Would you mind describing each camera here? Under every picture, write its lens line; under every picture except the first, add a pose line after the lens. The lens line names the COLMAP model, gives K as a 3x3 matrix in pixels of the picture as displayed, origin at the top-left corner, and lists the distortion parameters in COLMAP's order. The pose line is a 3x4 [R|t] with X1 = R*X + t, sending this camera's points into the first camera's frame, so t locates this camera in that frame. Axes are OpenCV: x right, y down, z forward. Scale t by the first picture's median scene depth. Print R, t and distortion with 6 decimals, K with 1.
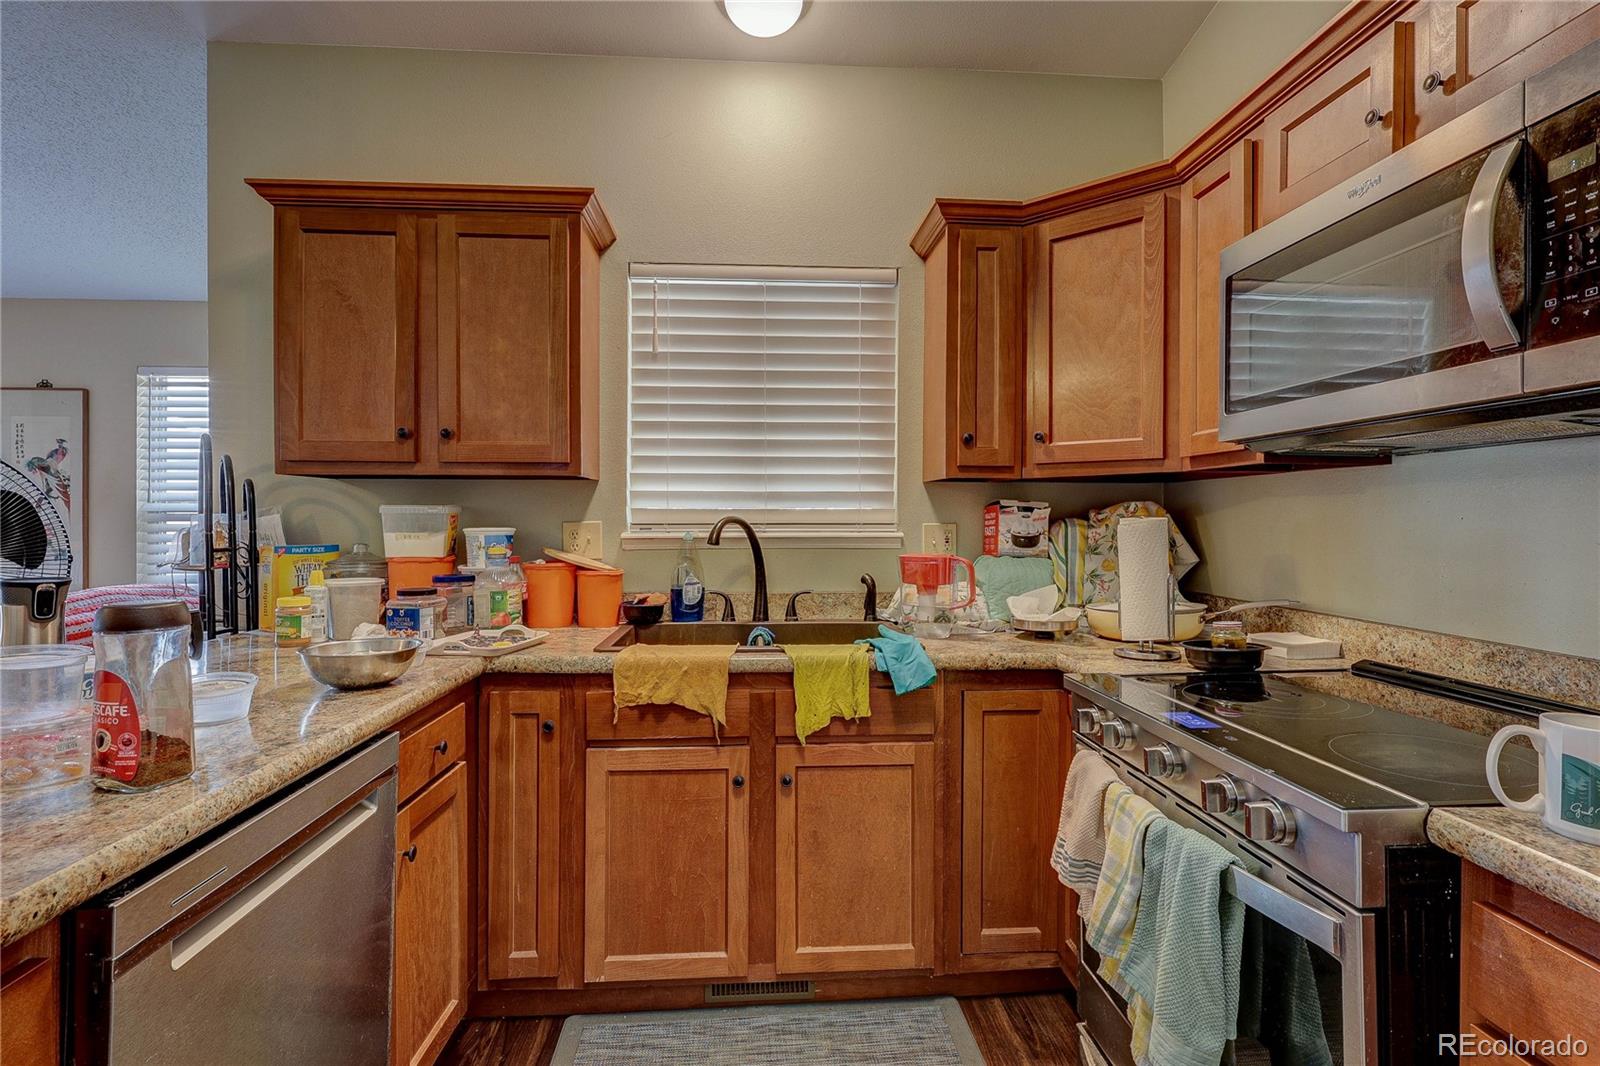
lens RADIAL K [[758.1, 0, 800.0], [0, 758.1, 520.1], [0, 0, 1]] dist [-0.004754, -0.000242]
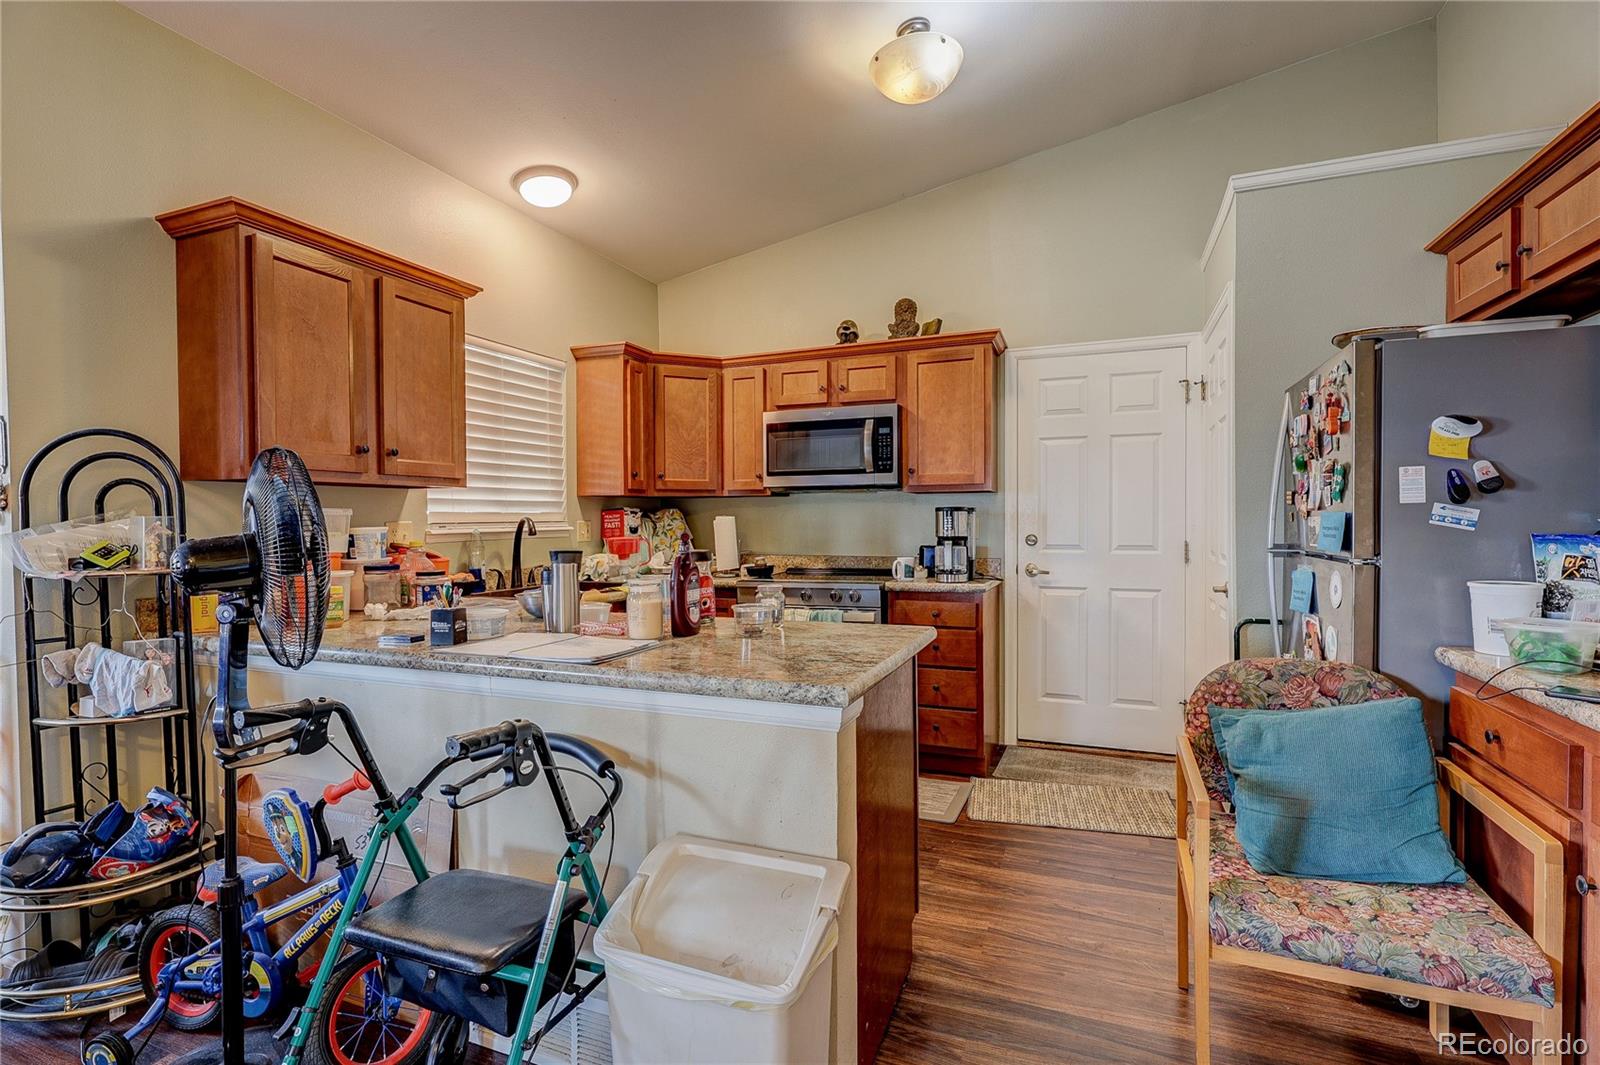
lens RADIAL K [[758.1, 0, 796.1], [0, 758.1, 534.4], [0, 0, 1]] dist [-0.004754, -0.000242]
pose [[0.435862, -0.023151, 0.899716, -1.287126], [0.007015, 0.999726, 0.022326, 0.000067], [-0.899986, -0.003419, 0.435905, -0.160943]]
